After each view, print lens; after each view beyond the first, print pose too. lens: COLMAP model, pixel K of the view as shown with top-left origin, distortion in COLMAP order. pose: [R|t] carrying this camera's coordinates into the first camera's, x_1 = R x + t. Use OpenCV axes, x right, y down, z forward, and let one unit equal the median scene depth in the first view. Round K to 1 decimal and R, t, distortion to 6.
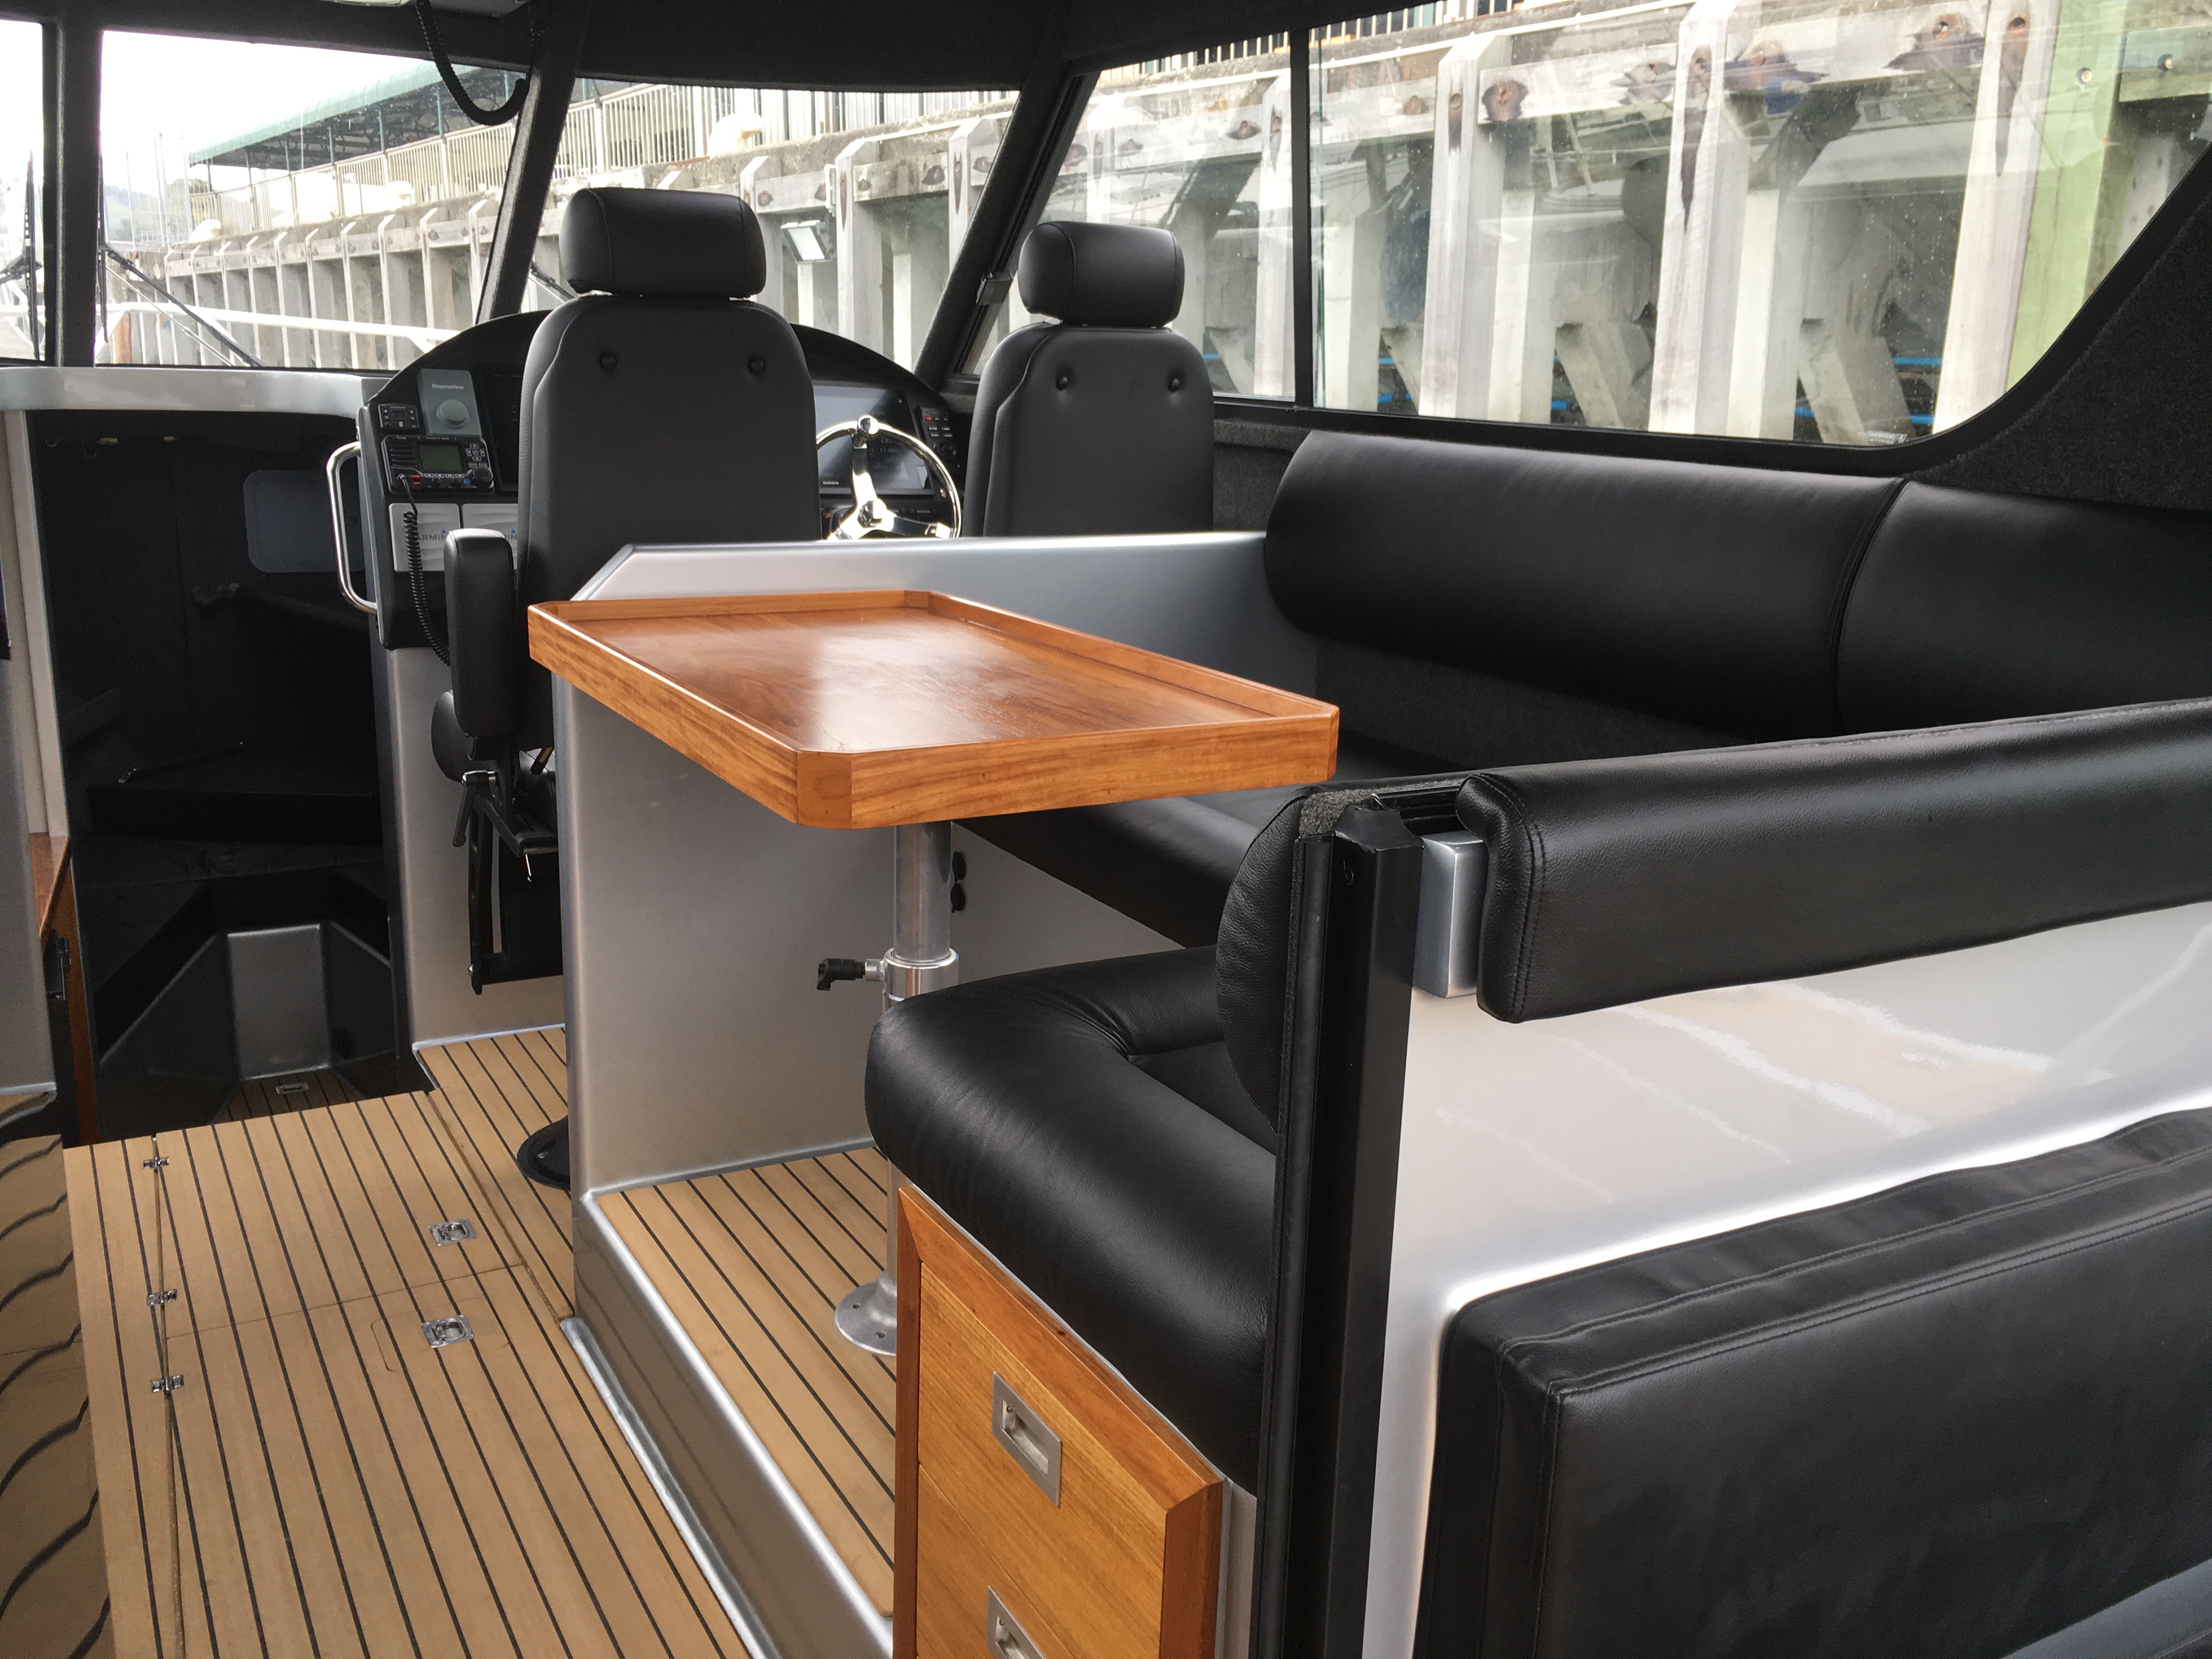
lens RADIAL K [[1772.7, 0, 1108.4], [0, 1772.7, 805.6], [0, 0, 1]] dist [-0.030577, 0.006374]
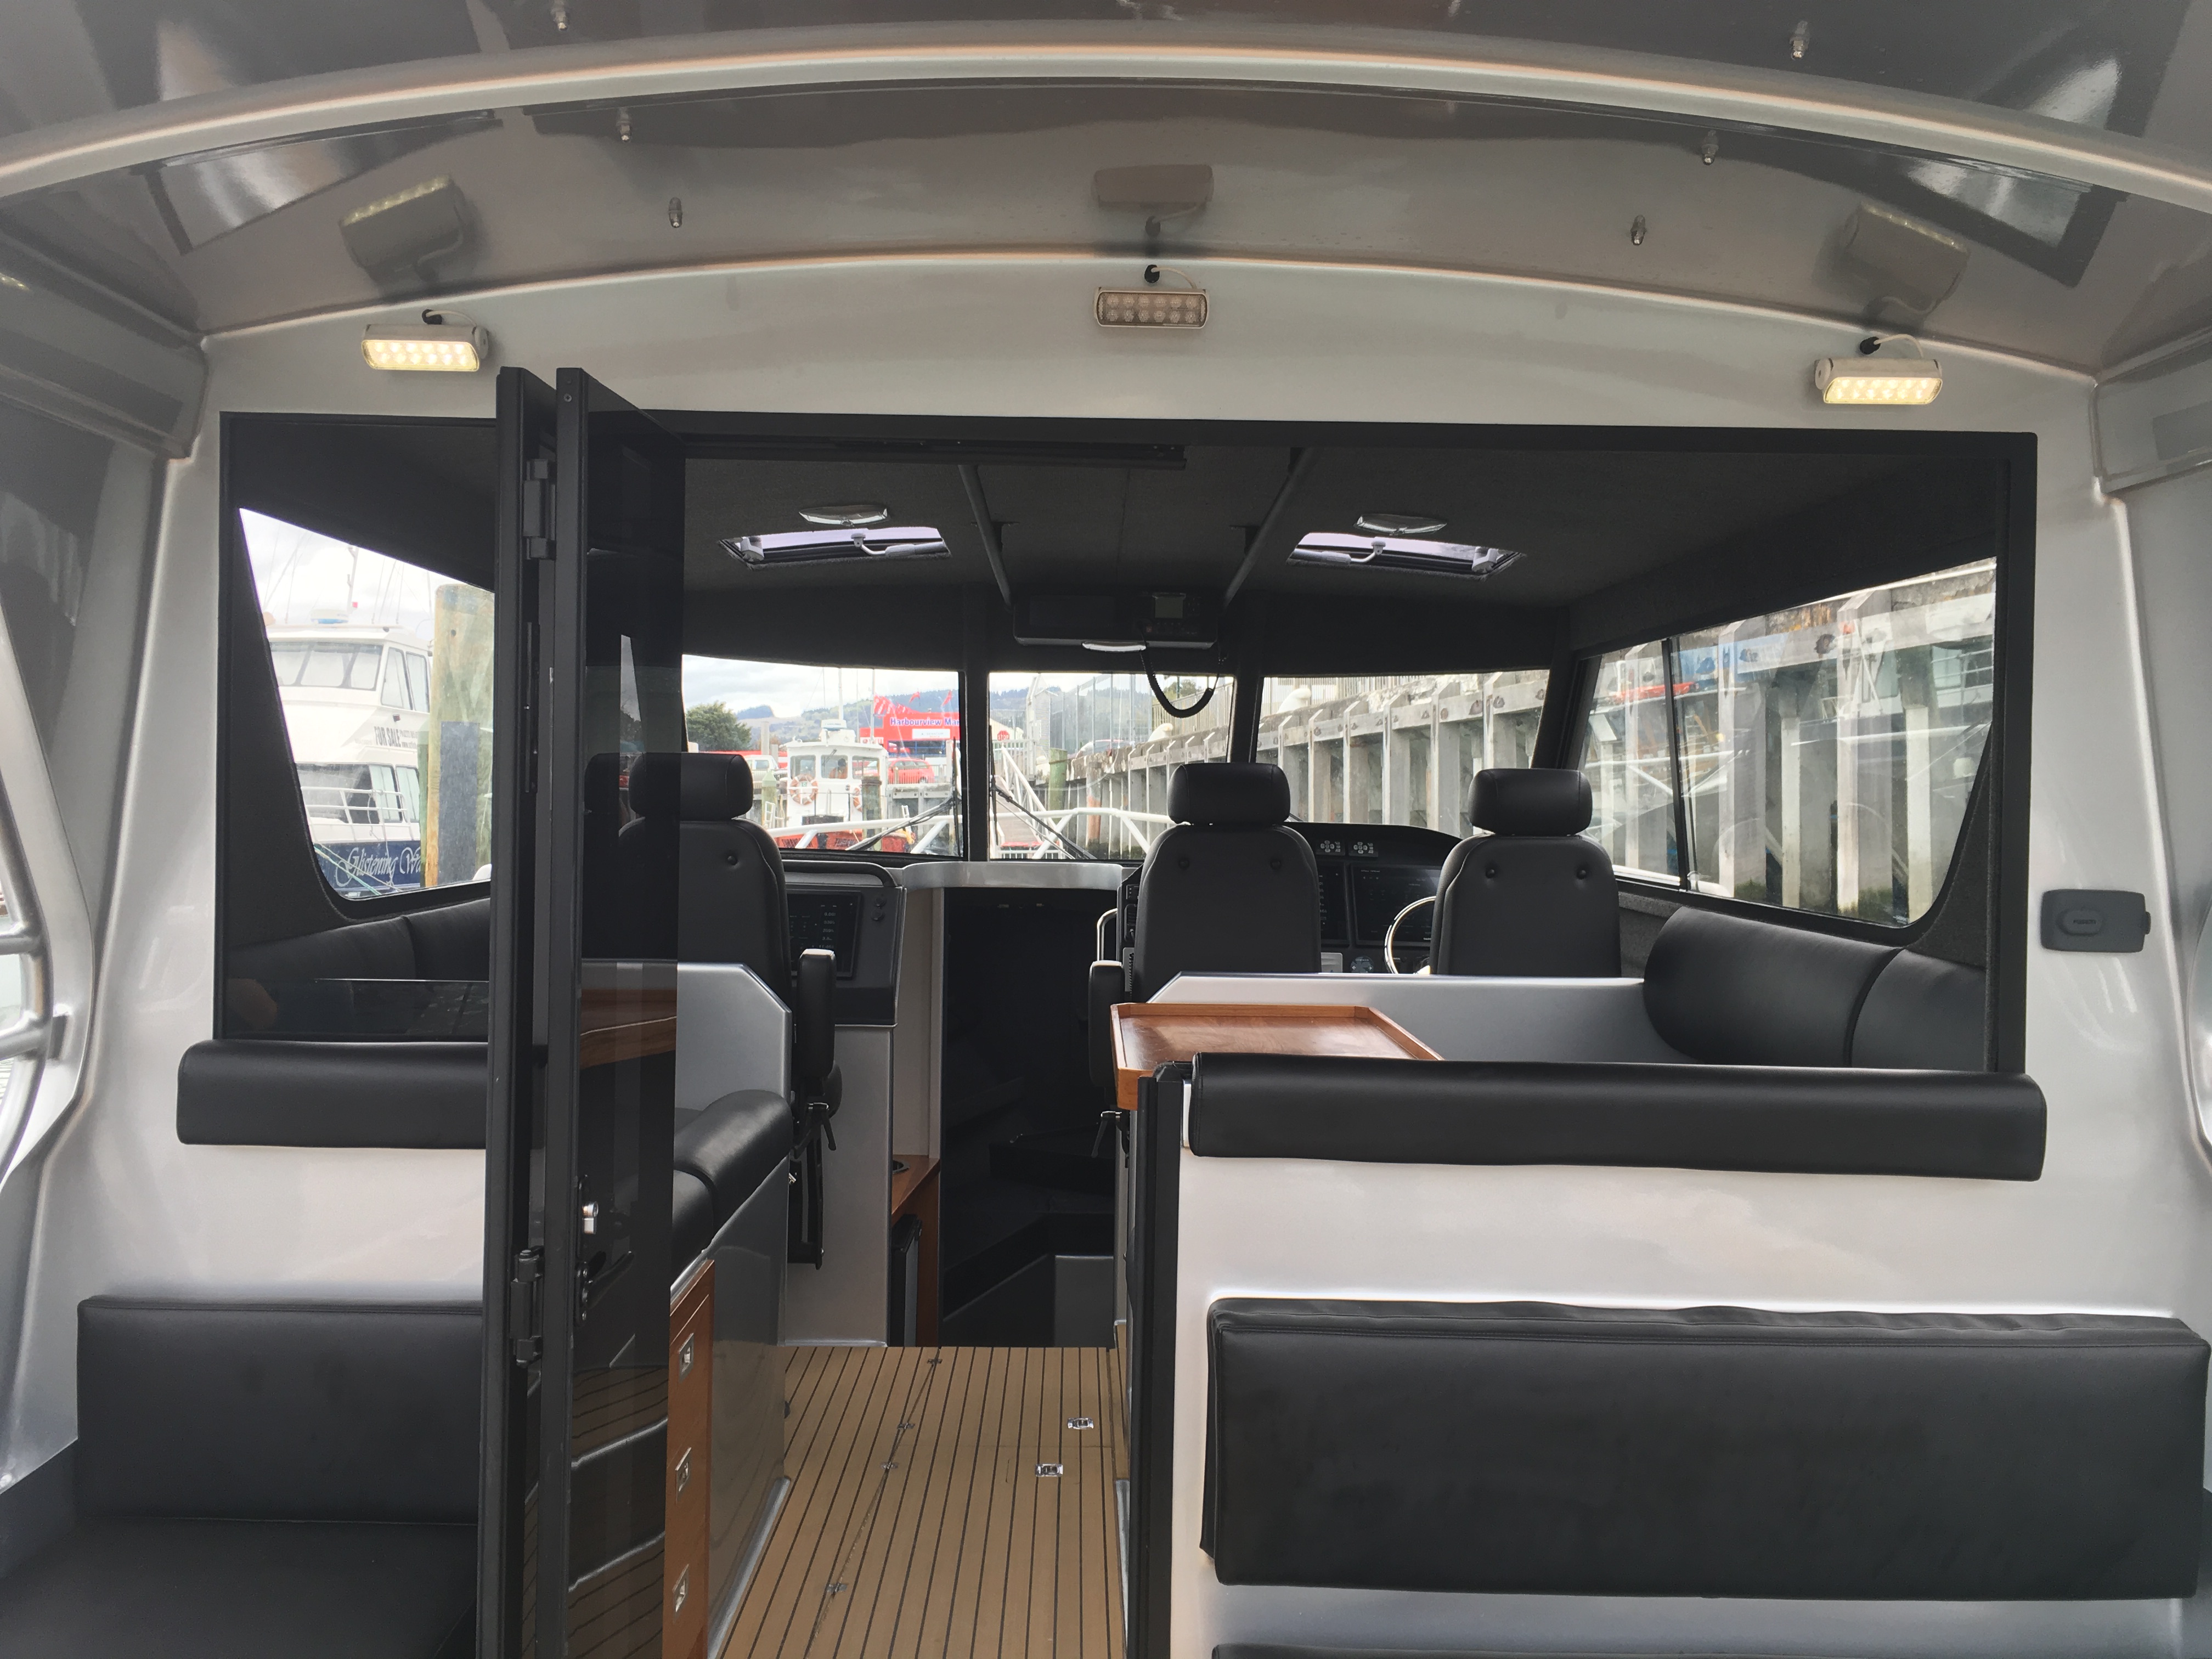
lens RADIAL K [[1863.0, 0, 1106.0], [0, 1863.0, 829.5], [0, 0, 1]] dist [0.194706, 0.001818]
pose [[0.858870, -0.023139, -0.511671, 0.402539], [-0.095616, 0.974175, -0.204552, 0.060955], [0.503190, 0.224607, 0.834477, -0.381496]]
